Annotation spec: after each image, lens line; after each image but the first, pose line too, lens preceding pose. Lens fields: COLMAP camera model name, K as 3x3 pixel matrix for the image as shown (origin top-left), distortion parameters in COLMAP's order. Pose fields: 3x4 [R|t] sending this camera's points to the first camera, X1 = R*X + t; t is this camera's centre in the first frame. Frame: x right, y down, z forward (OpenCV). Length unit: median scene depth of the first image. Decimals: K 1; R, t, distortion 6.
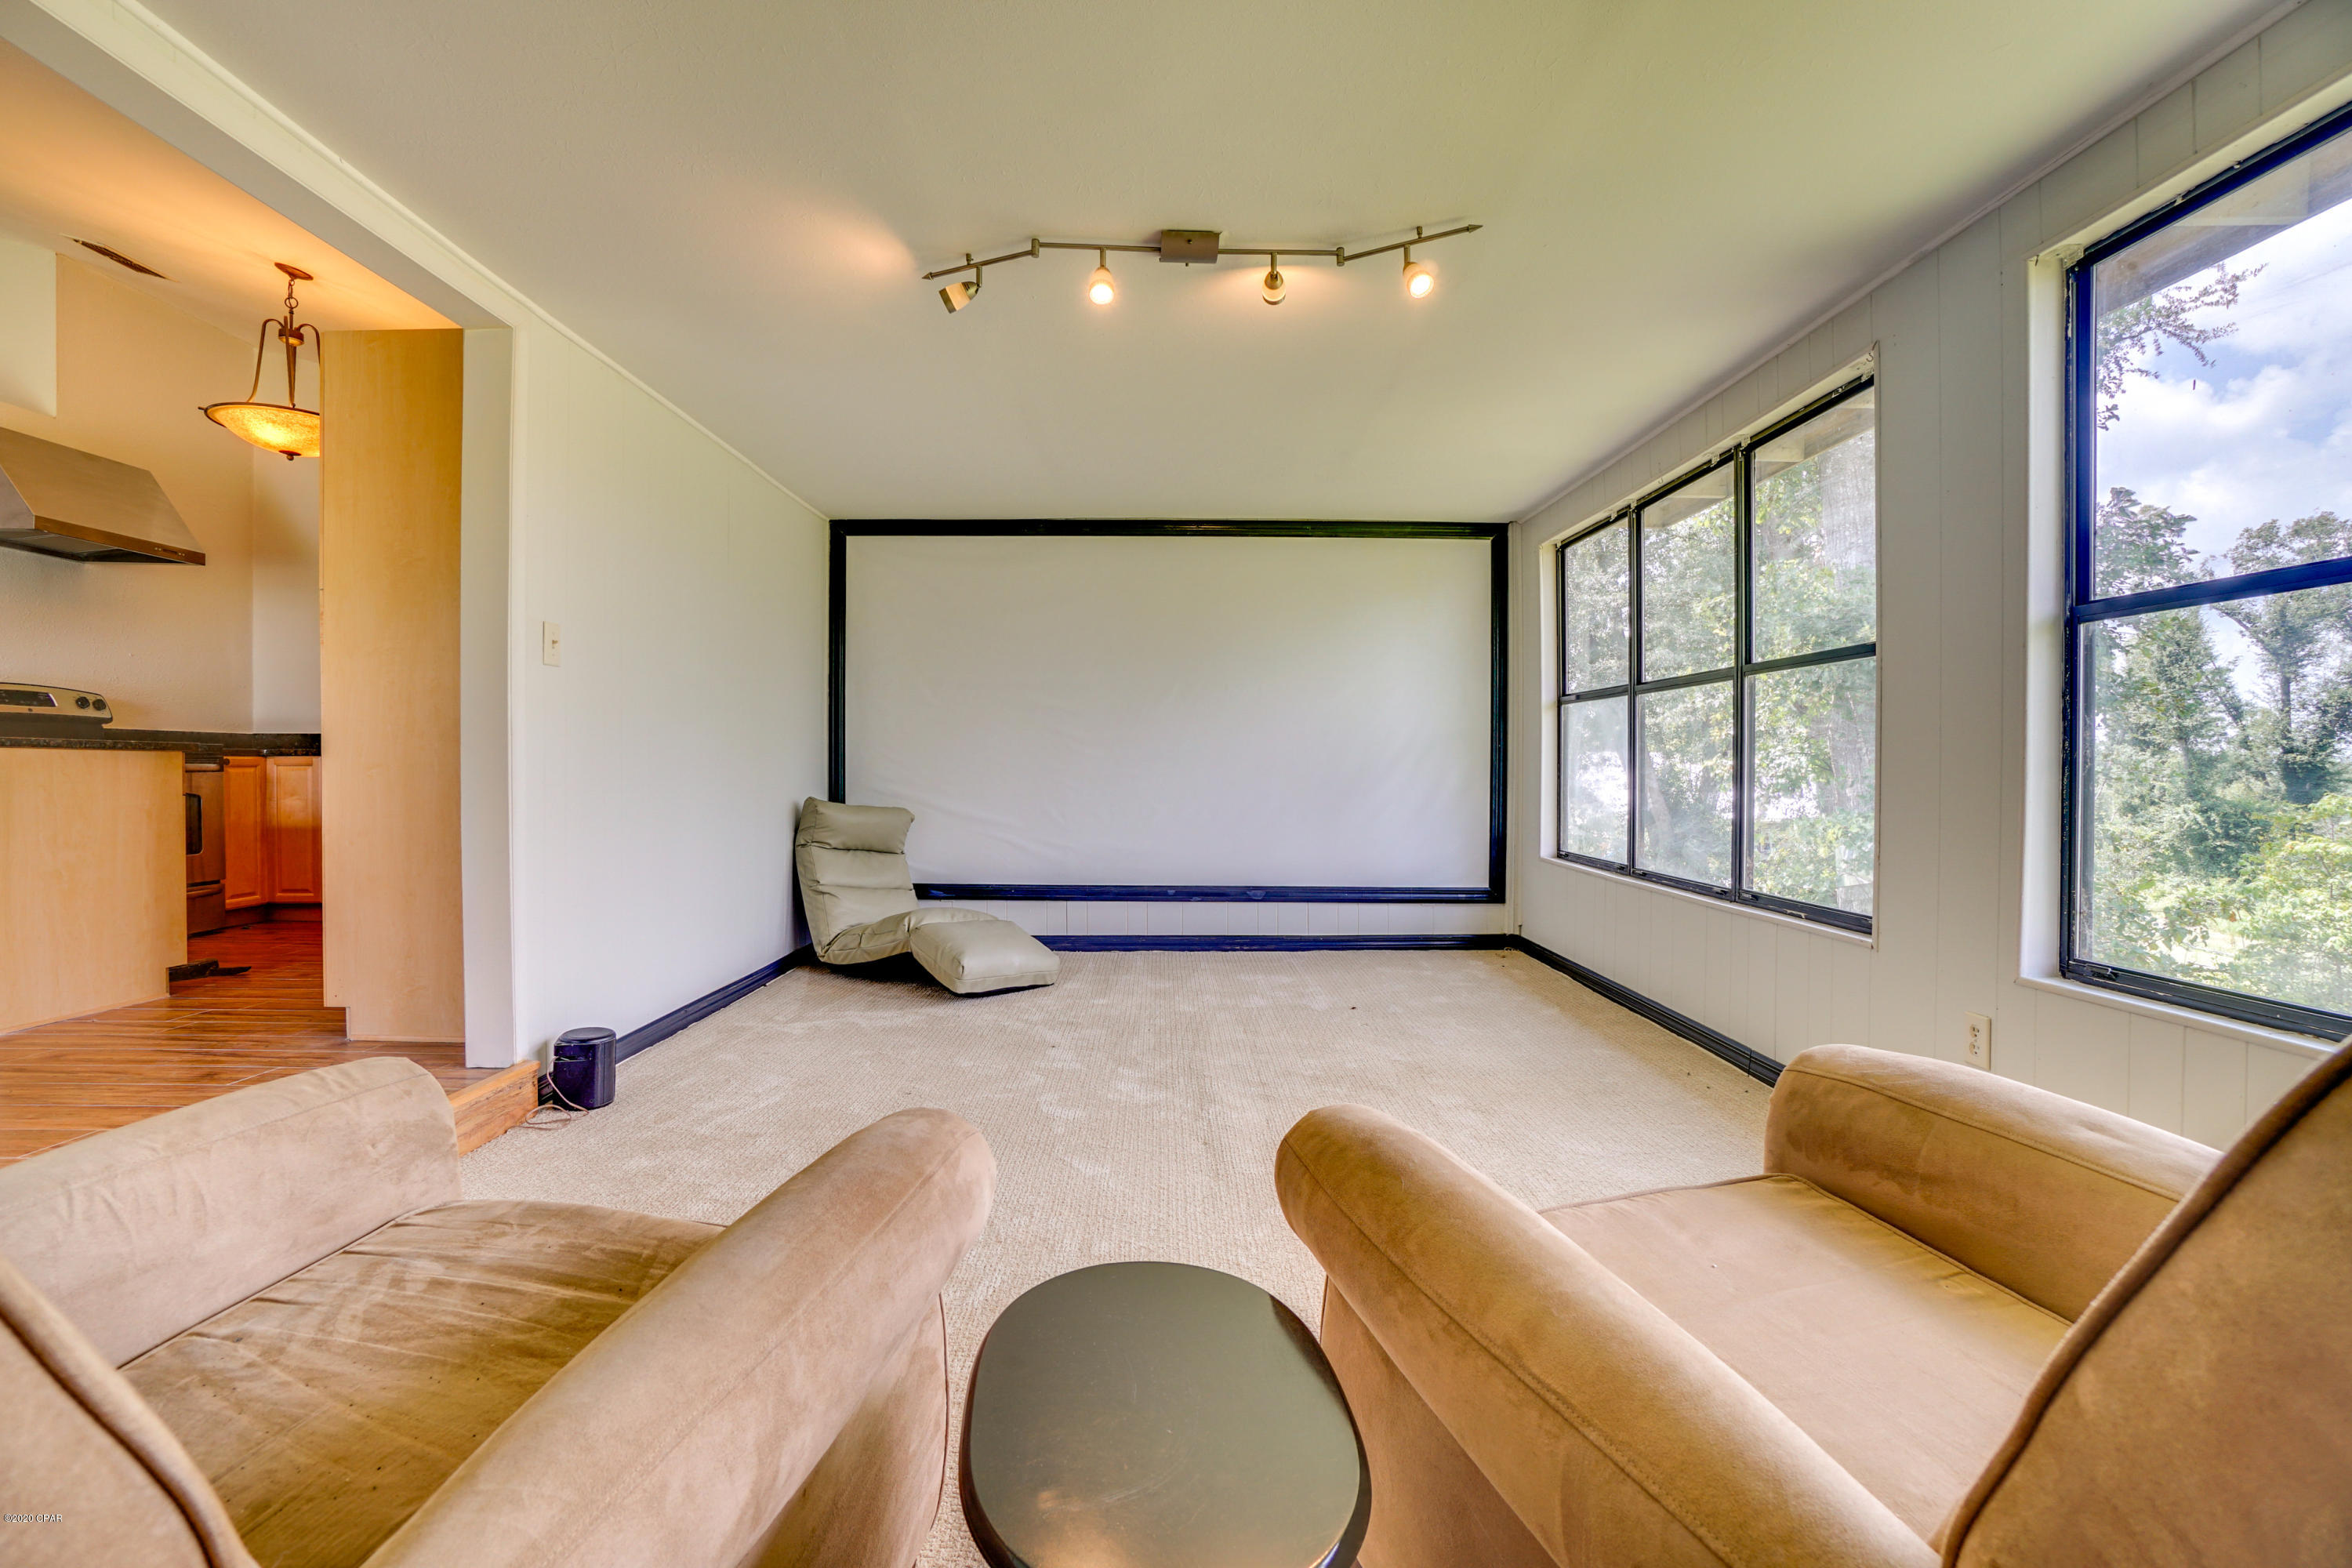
lens RADIAL K [[1069.6, 0, 1180.2], [0, 1069.6, 767.3], [0, 0, 1]] dist [-0.060540, -0.000146]
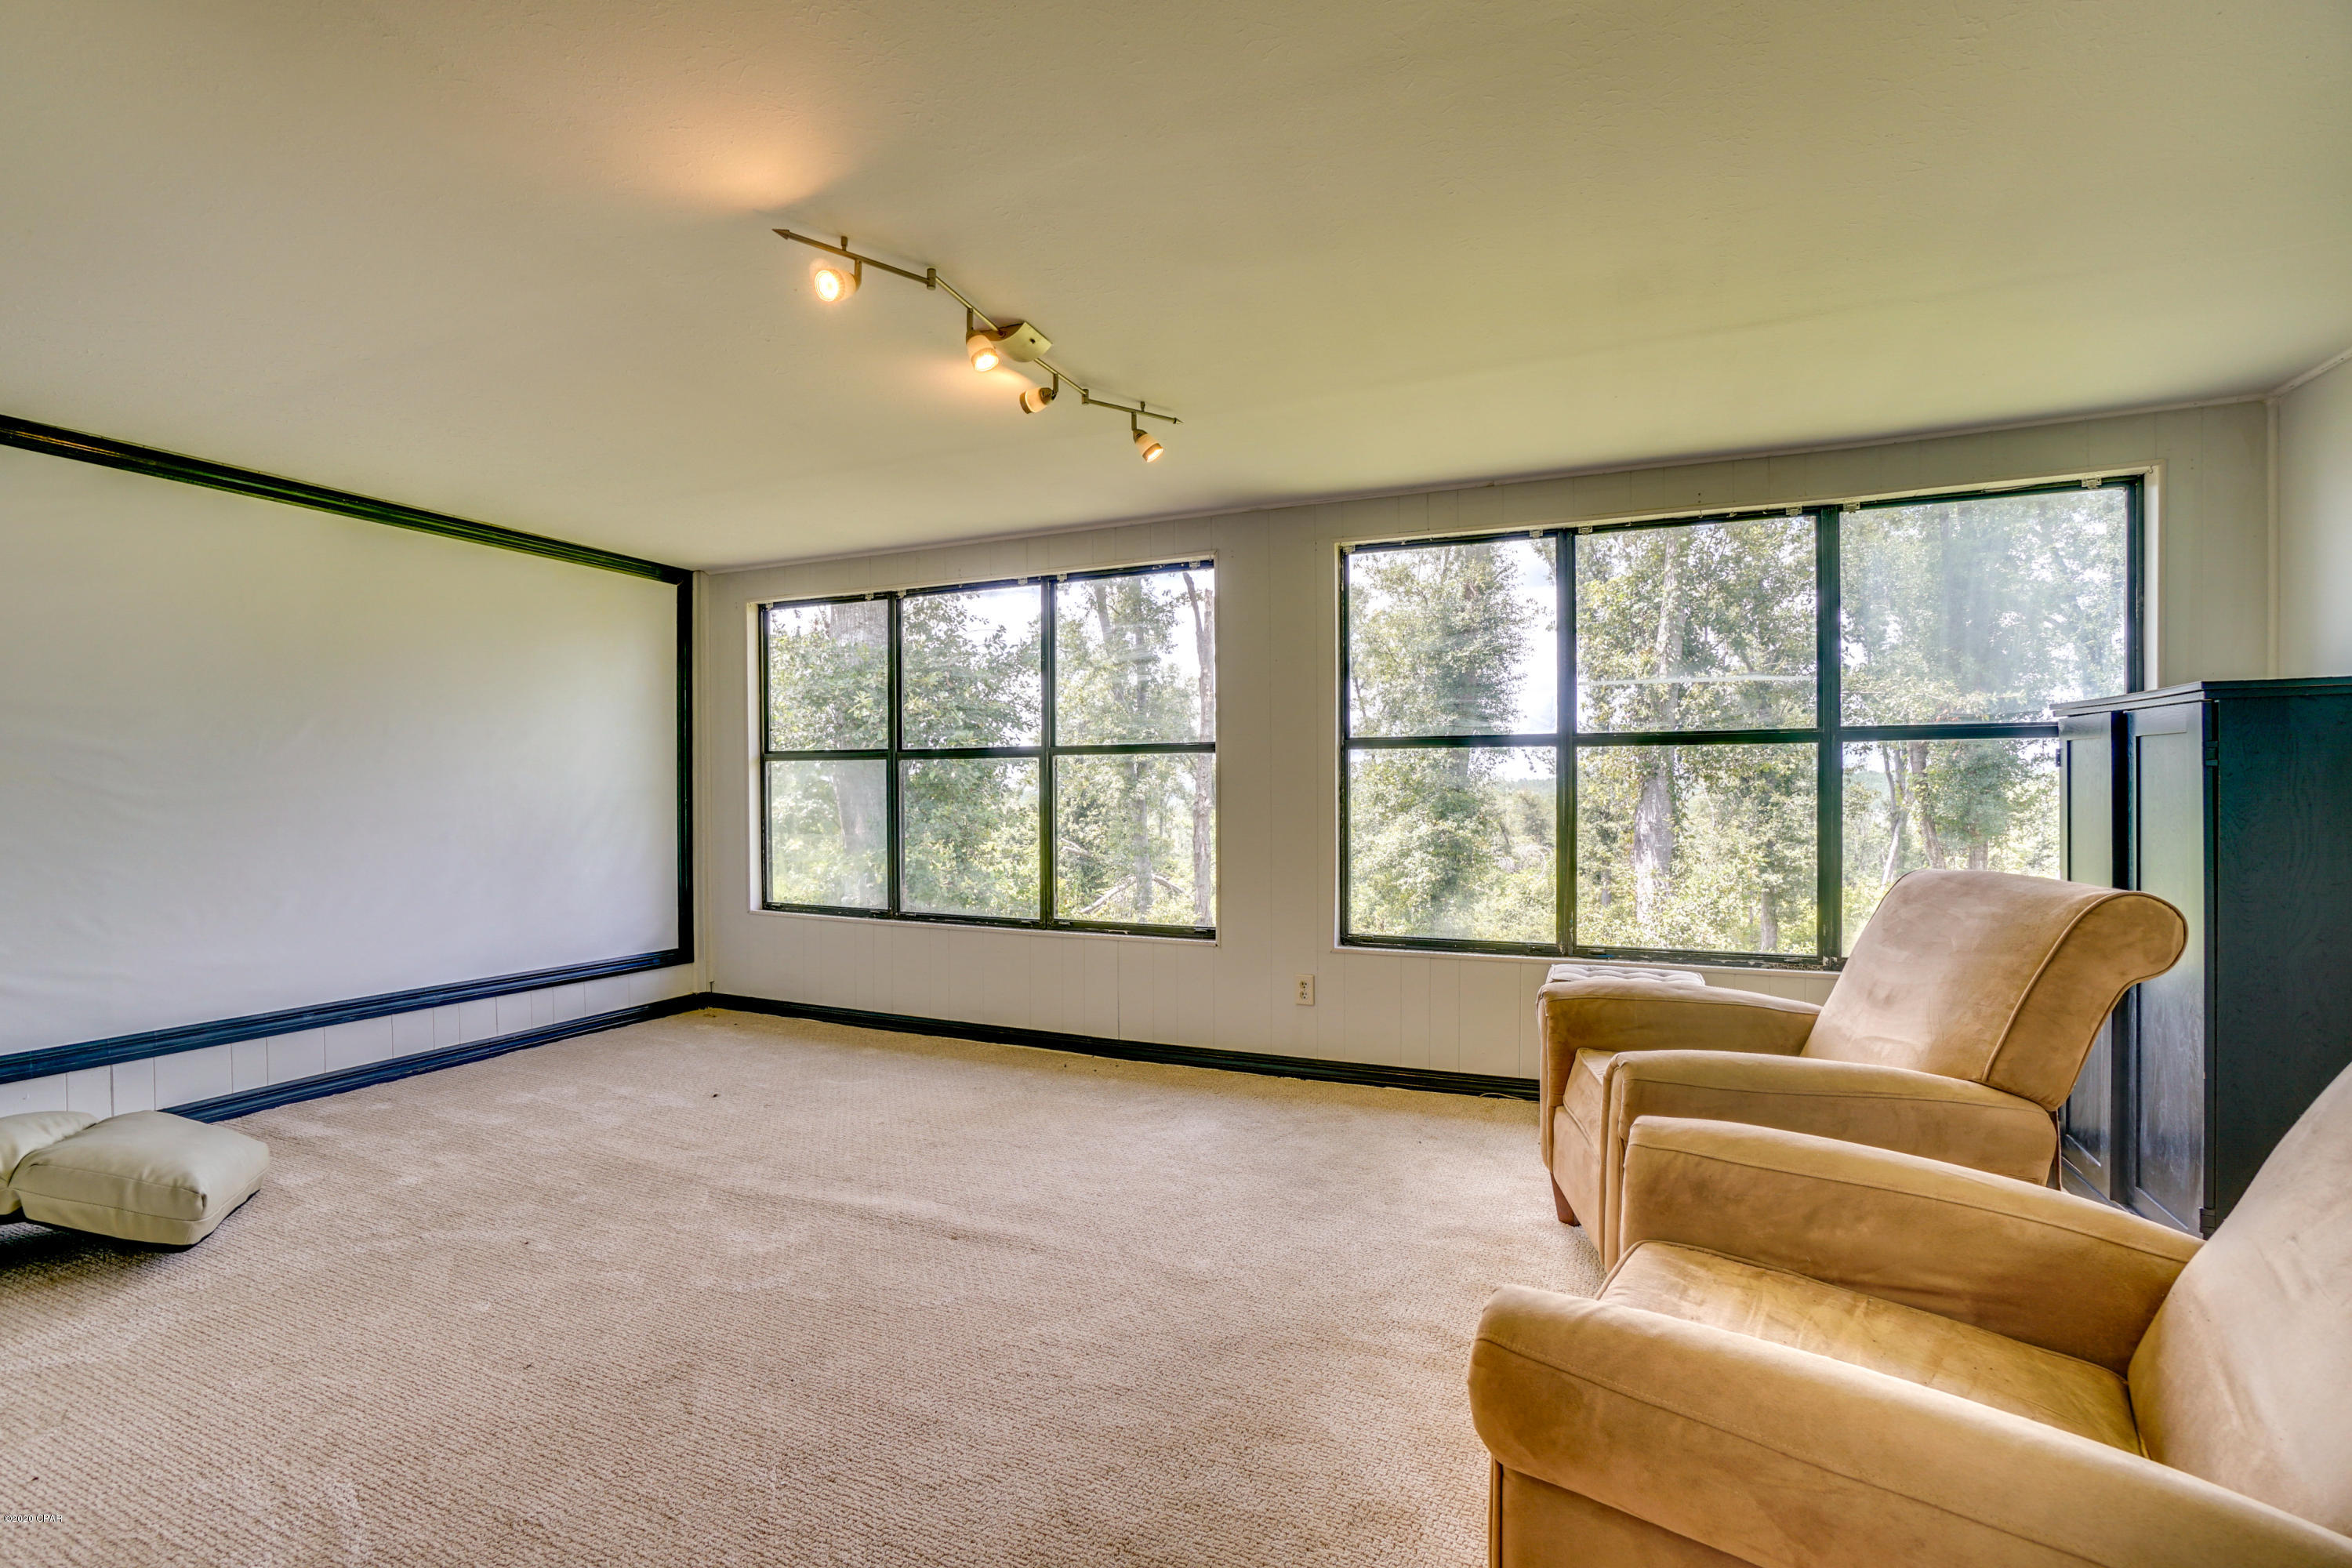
lens RADIAL K [[1052.8, 0, 1143.7], [0, 1052.8, 786.7], [0, 0, 1]] dist [-0.028512, -0.000001]
pose [[0.433616, -0.002511, 0.901094, -0.405954], [0.004600, 0.999989, 0.000573, -0.033159], [-0.901086, 0.003897, 0.433623, 0.222279]]
